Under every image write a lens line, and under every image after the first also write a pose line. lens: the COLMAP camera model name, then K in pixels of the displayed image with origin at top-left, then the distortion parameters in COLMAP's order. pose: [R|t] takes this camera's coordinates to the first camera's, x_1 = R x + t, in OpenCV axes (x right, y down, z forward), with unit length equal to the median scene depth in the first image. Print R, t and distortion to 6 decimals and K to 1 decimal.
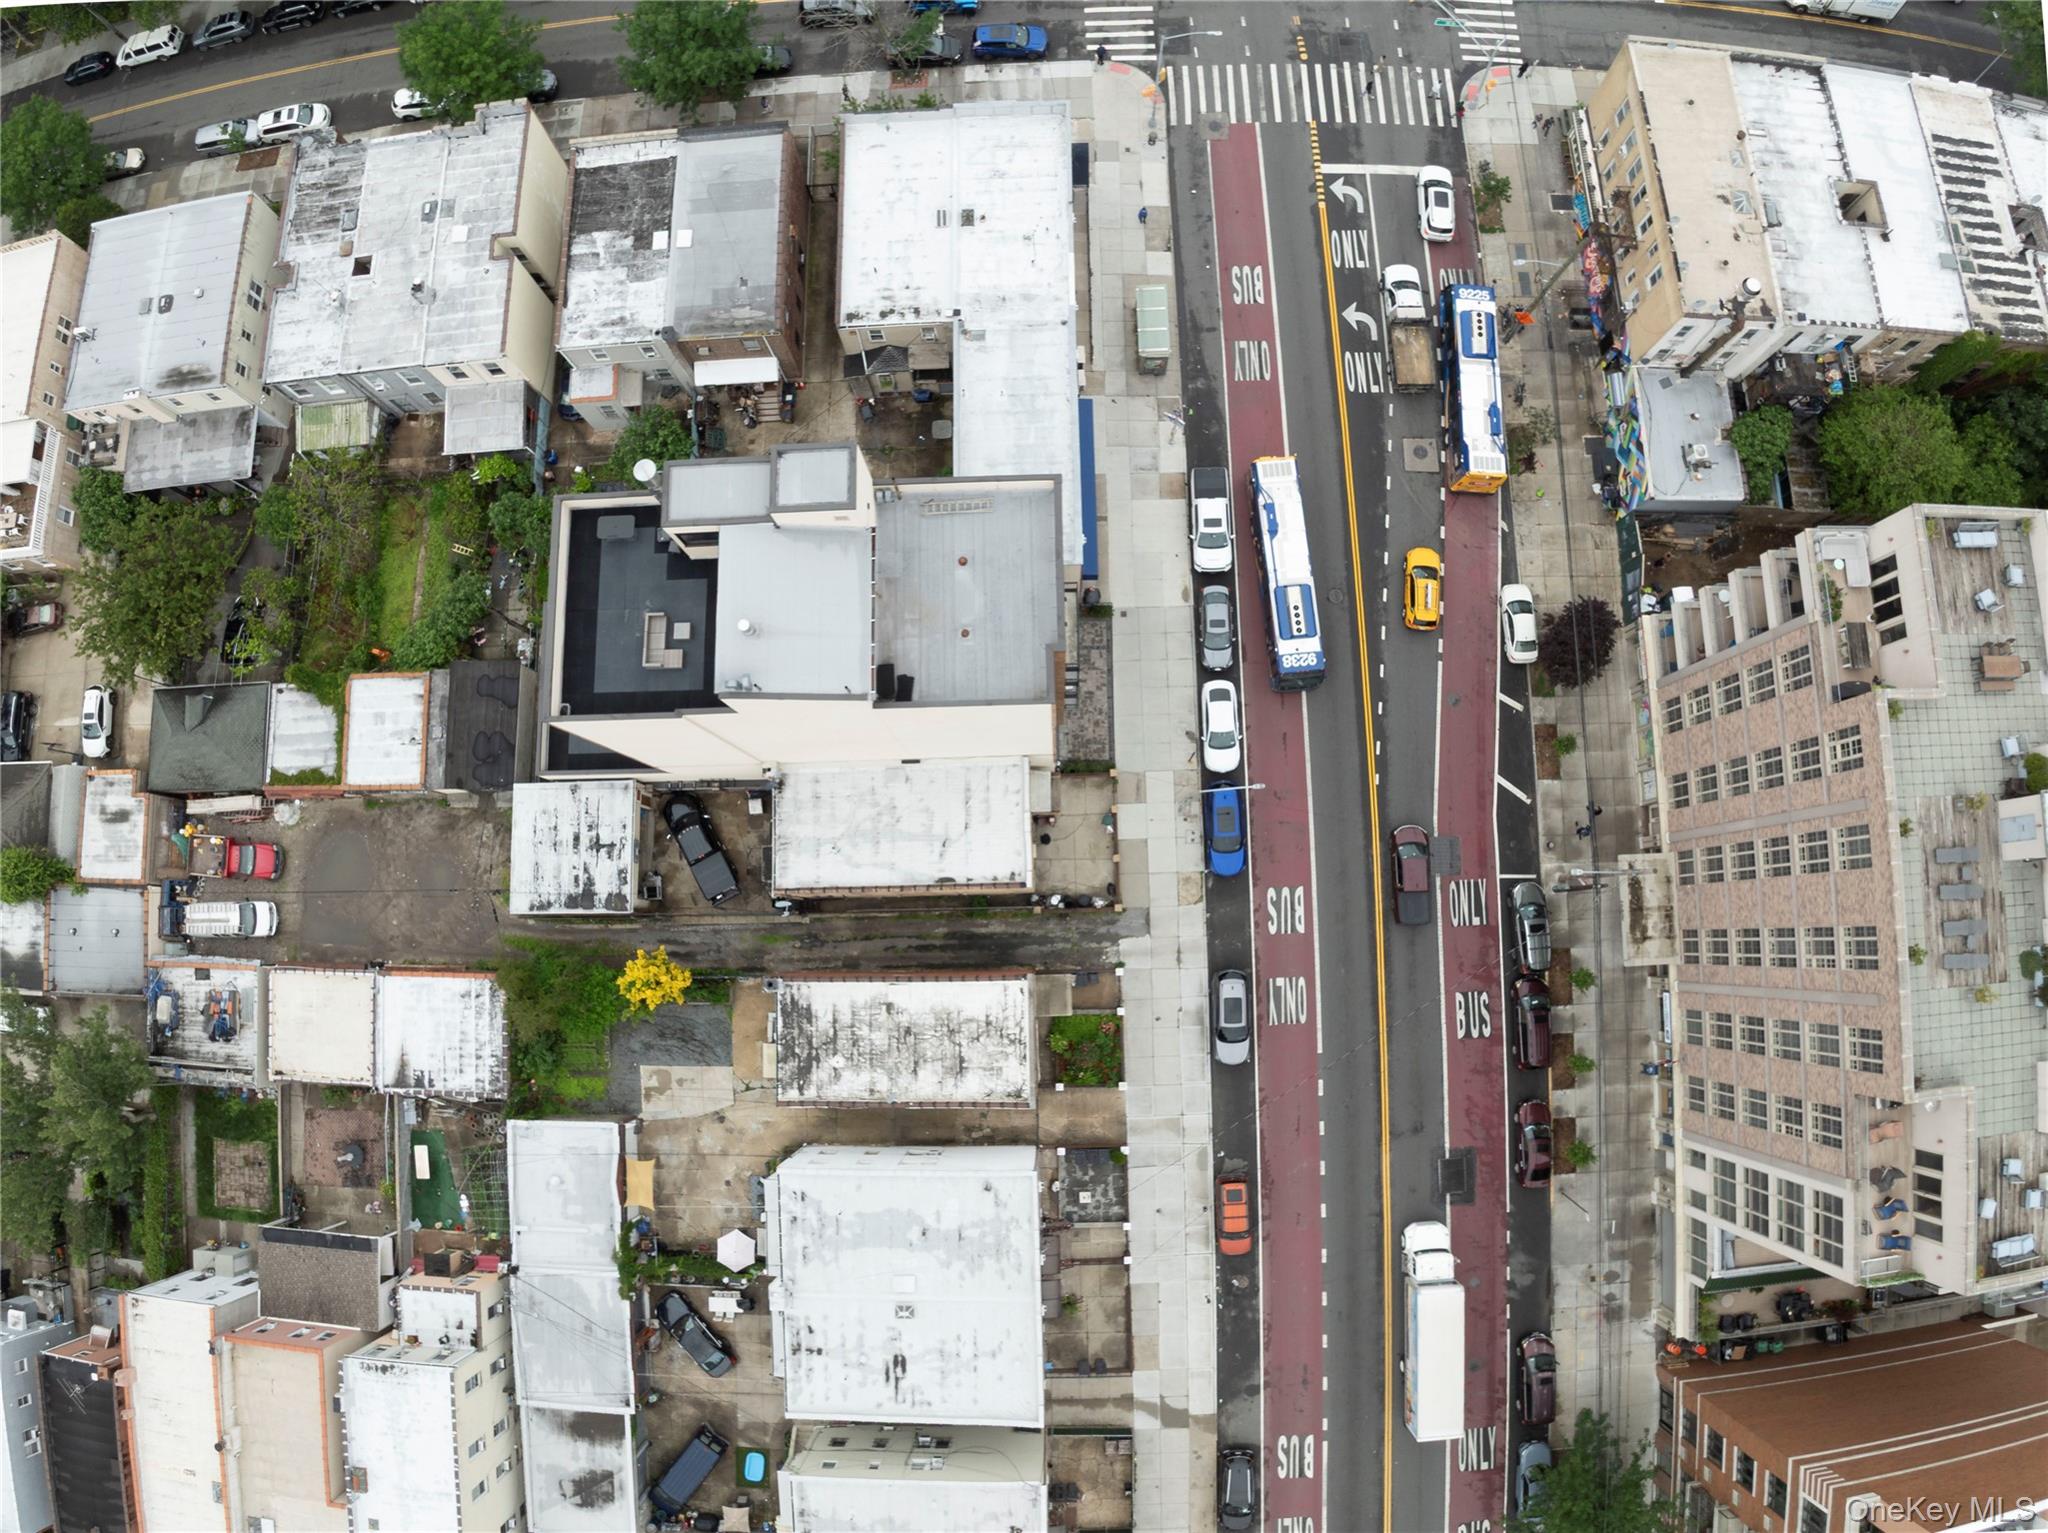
lens RADIAL K [[1272.0, 0, 1019.4], [0, 1272.0, 764.7], [0, 0, 1]] dist [-0.193322, 0.030806]
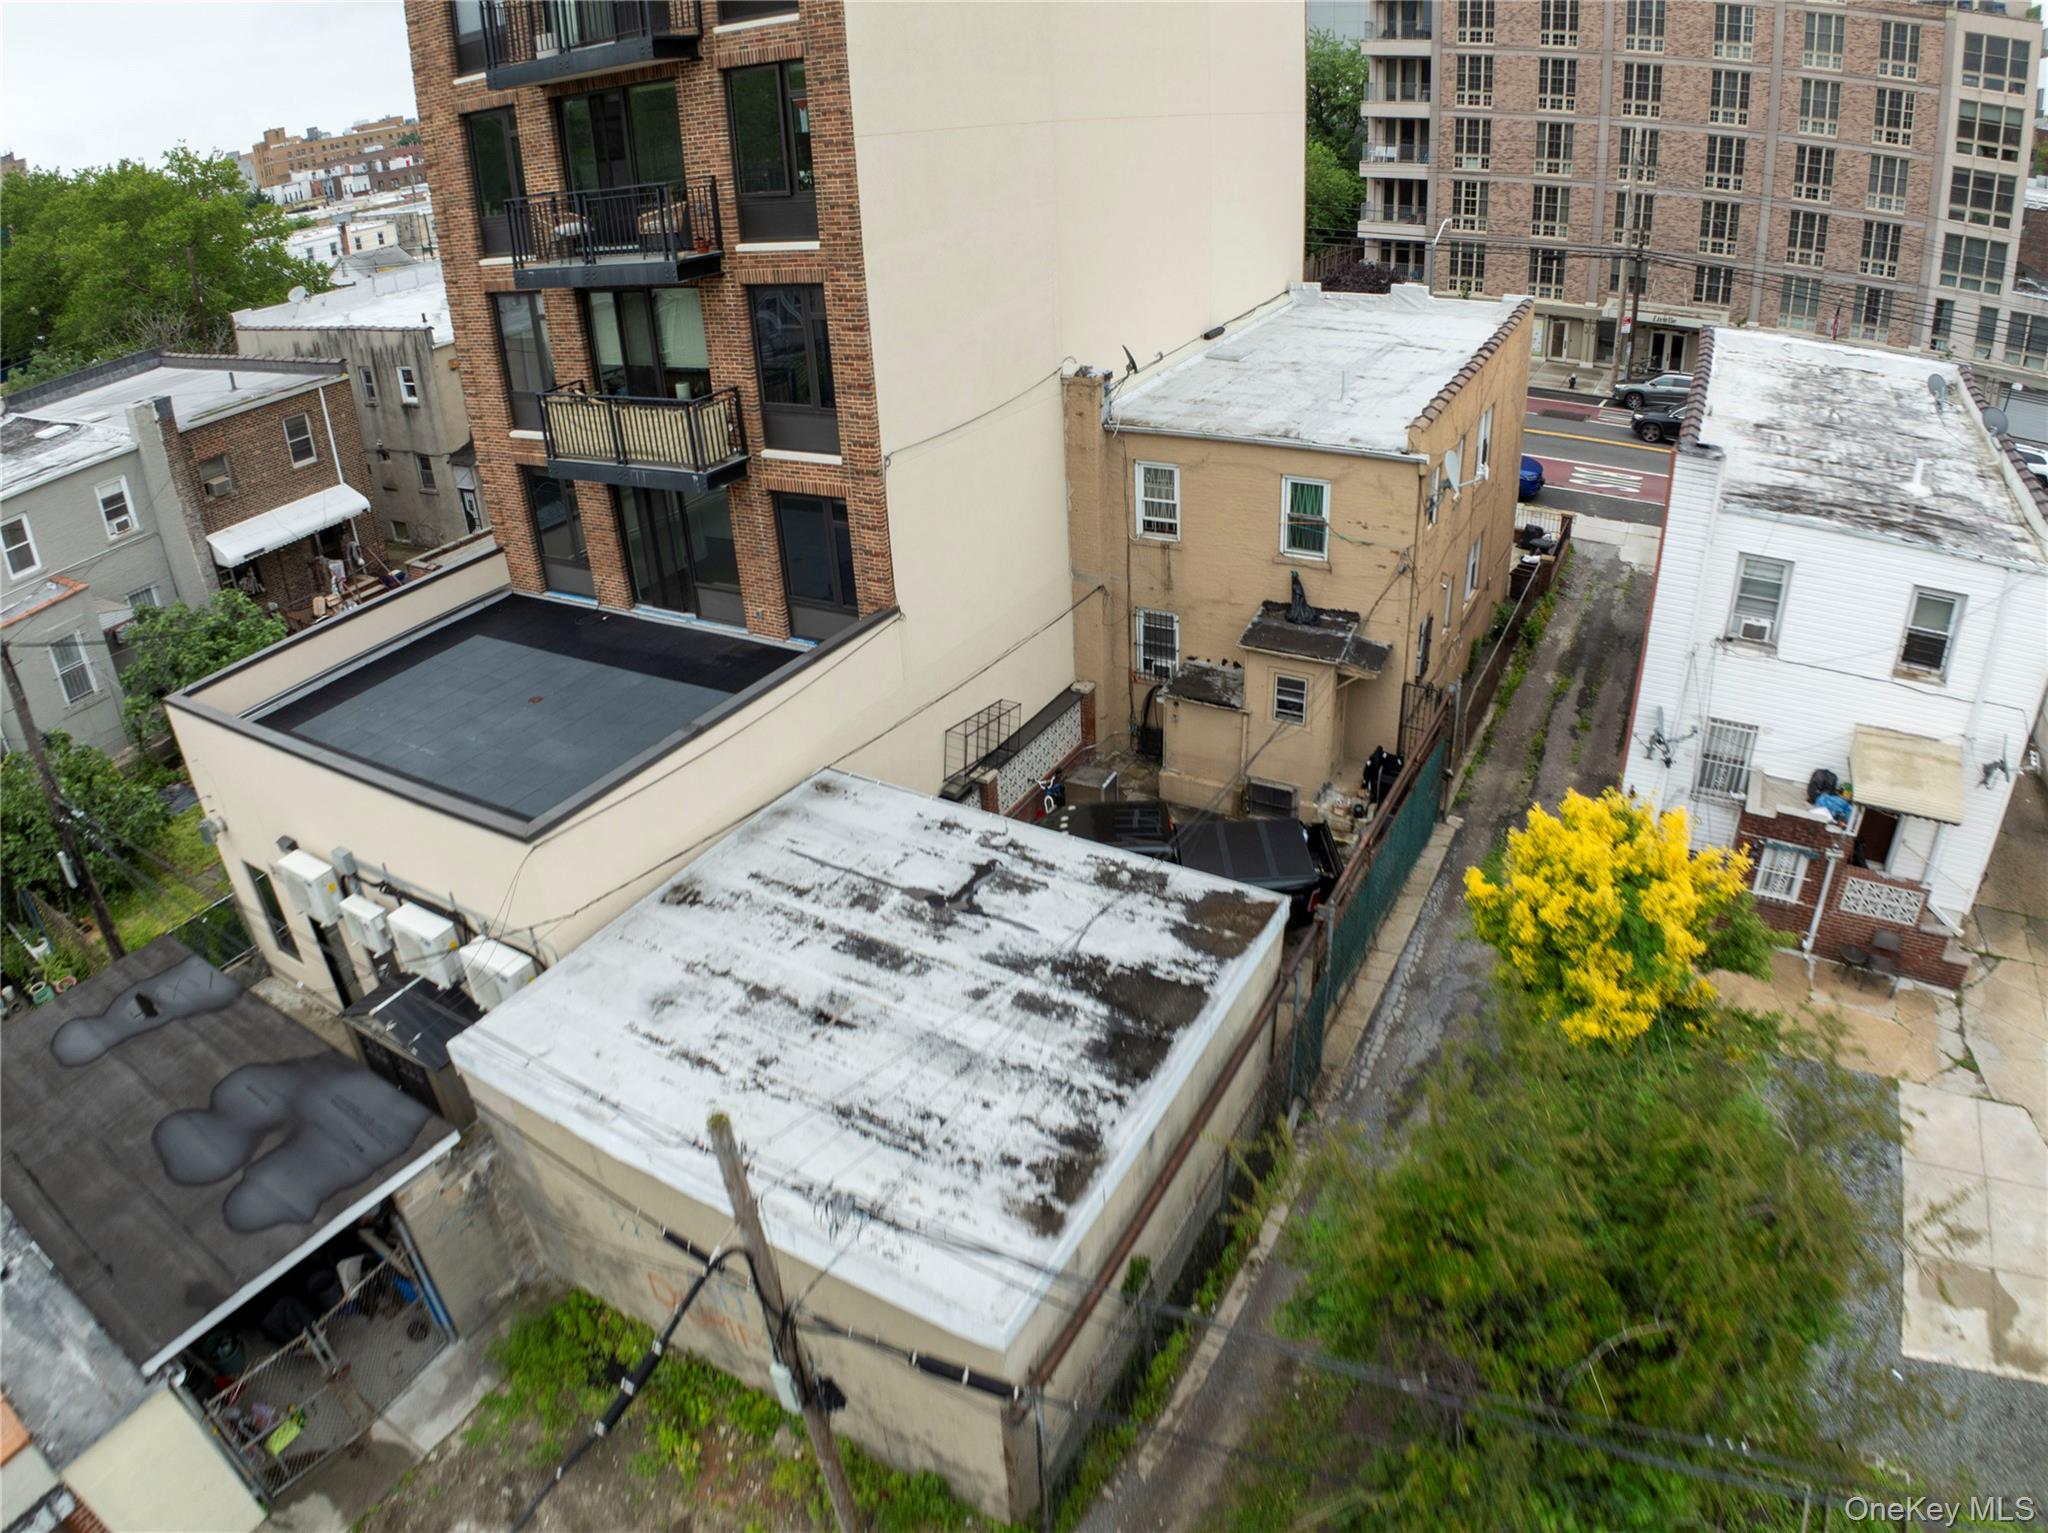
lens RADIAL K [[1267.3, 0, 1031.0], [0, 1267.3, 763.4], [0, 0, 1]] dist [-0.196683, 0.014646]
pose [[0.504231, -0.404611, 0.762916, -0.492944], [0.859407, 0.321736, -0.397373, 0.158715], [-0.084676, 0.856023, 0.509955, 0.857804]]
